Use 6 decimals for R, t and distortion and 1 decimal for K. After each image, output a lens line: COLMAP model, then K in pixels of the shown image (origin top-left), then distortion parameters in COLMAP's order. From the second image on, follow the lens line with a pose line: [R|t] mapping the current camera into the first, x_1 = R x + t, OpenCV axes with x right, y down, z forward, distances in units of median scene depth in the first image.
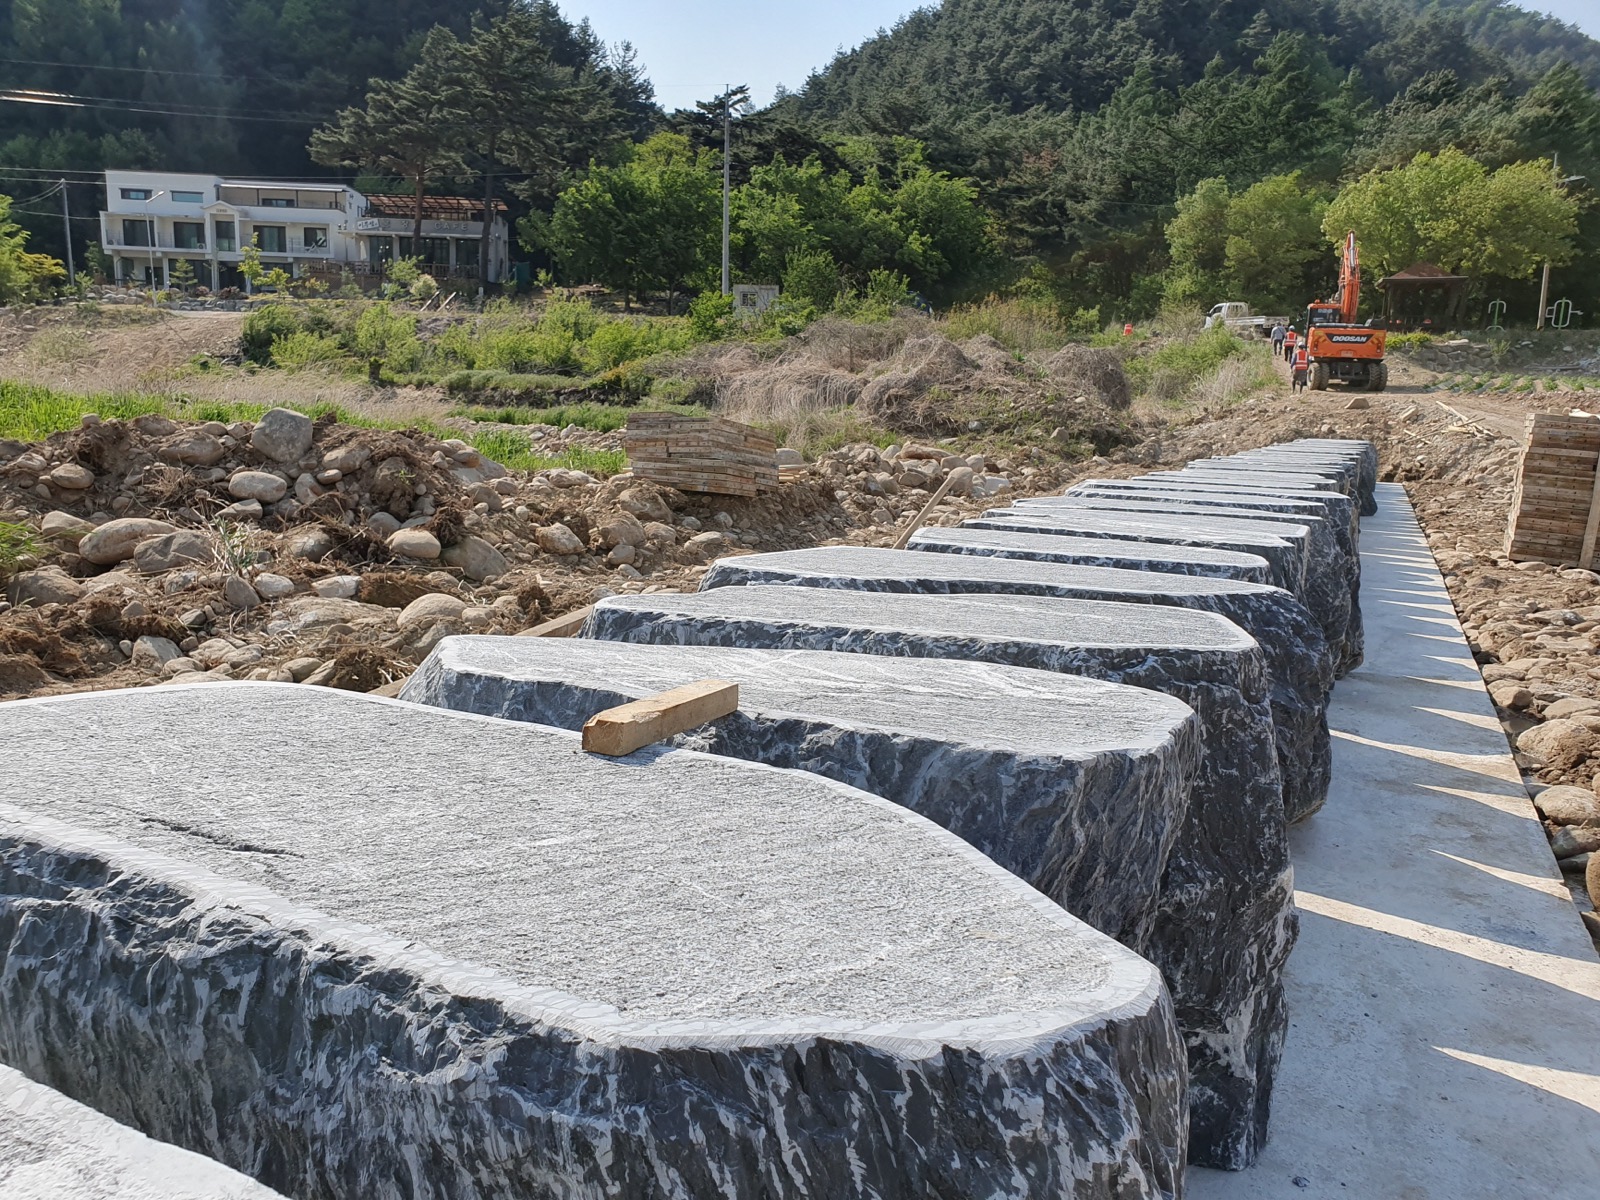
lens RADIAL K [[1293.4, 0, 800.0], [0, 1293.4, 600.0], [0, 0, 1]] dist [-0.049674, 0.112190]
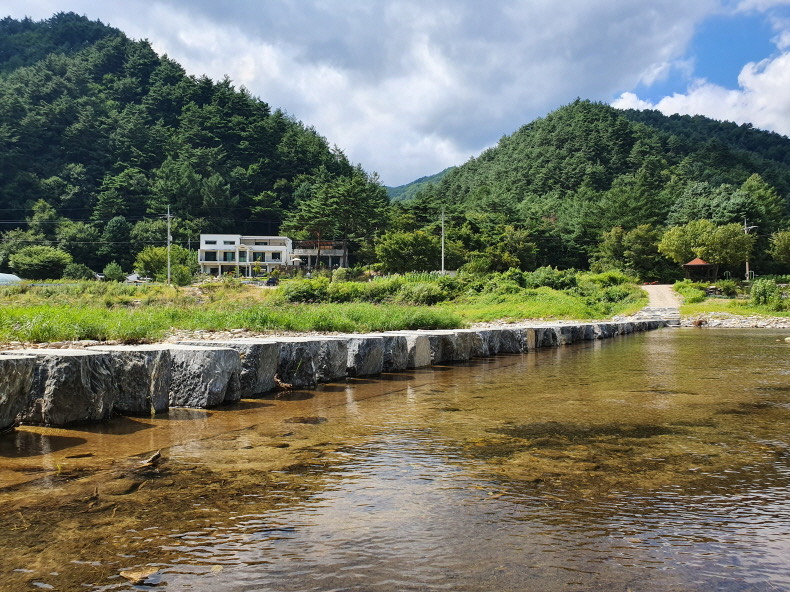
lens RADIAL K [[629.5, 0, 380.8], [0, 629.5, 301.1], [0, 0, 1]] dist [0.068363, -0.065410]
pose [[0.997303, -0.024571, -0.069155, -0.069491], [0.012422, 0.985209, -0.170904, 0.038244], [0.072332, 0.169584, 0.982858, -0.260295]]
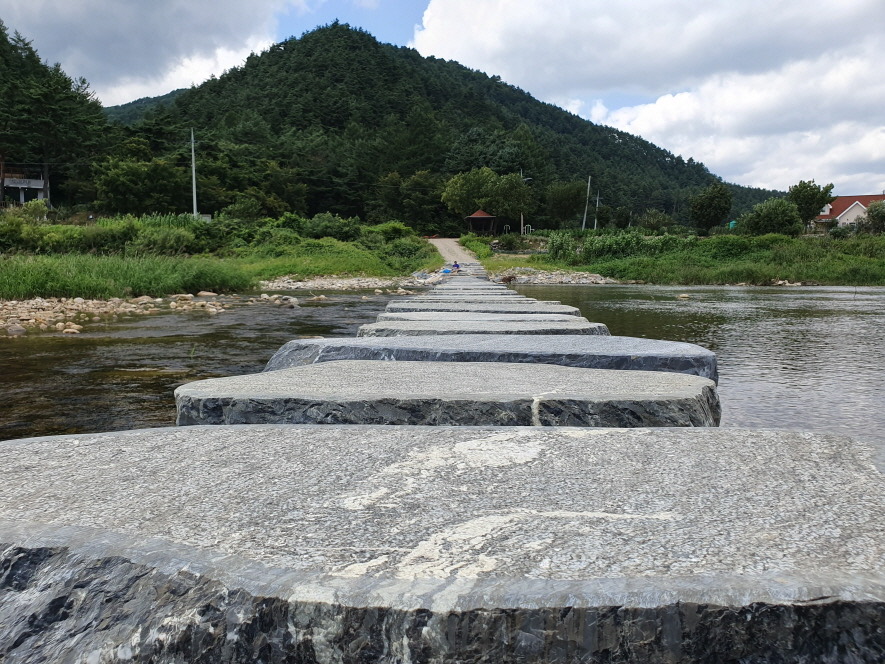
lens RADIAL K [[705.2, 0, 426.6], [0, 705.2, 337.8], [0, 0, 1]] dist [0.068363, -0.065410]
pose [[0.933170, -0.059230, 0.354523, -0.090975], [0.077188, 0.996340, -0.036715, 0.027695], [-0.351051, 0.061627, 0.934326, -0.190655]]
